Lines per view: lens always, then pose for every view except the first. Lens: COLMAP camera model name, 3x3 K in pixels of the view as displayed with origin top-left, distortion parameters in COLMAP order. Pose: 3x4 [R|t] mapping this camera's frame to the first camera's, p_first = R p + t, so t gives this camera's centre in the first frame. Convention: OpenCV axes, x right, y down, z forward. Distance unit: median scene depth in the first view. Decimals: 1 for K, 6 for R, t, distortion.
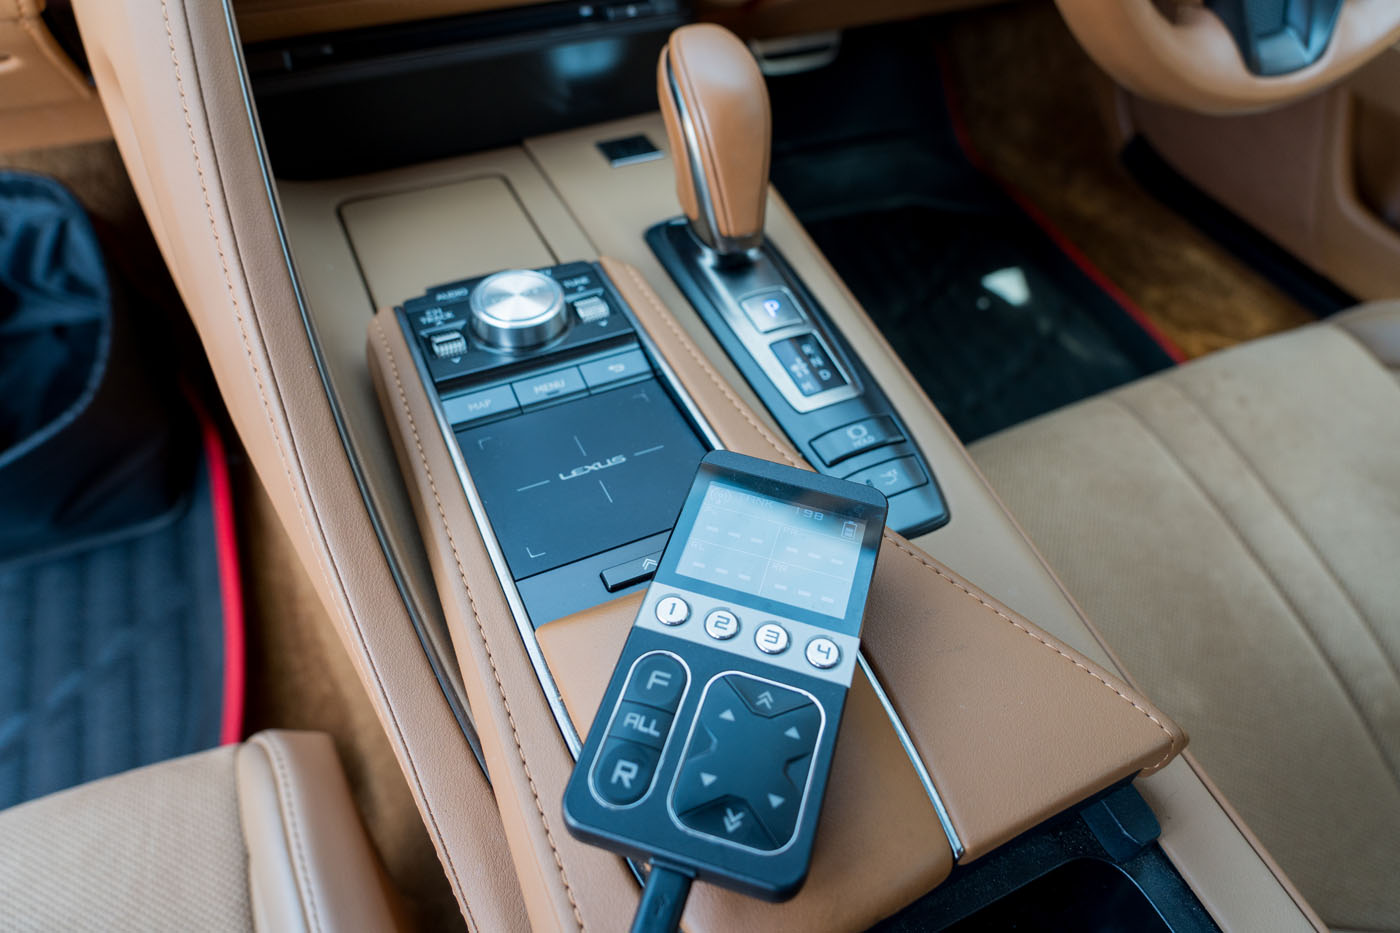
lens RADIAL K [[905.5, 0, 700.0], [0, 905.5, 466.5], [0, 0, 1]] dist [0.002534, -0.037260]
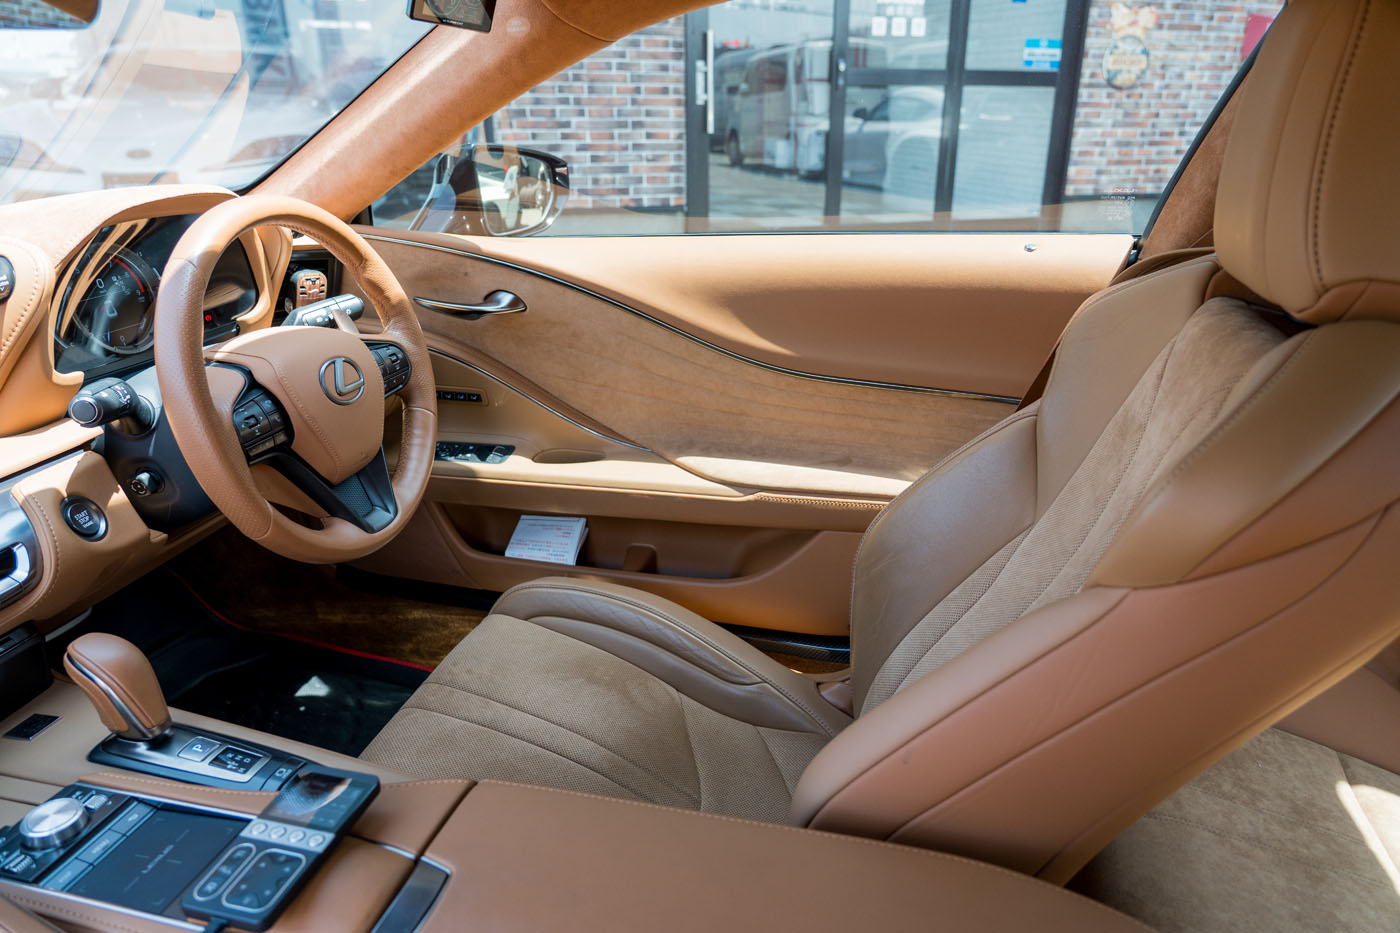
lens RADIAL K [[905.5, 0, 700.0], [0, 905.5, 466.5], [0, 0, 1]] dist [0.002534, -0.037260]
pose [[0.626954, -0.317995, 0.711201, -0.364758], [0.592184, 0.787702, -0.169835, 0.259922], [-0.506208, 0.527640, 0.682165, -0.948591]]
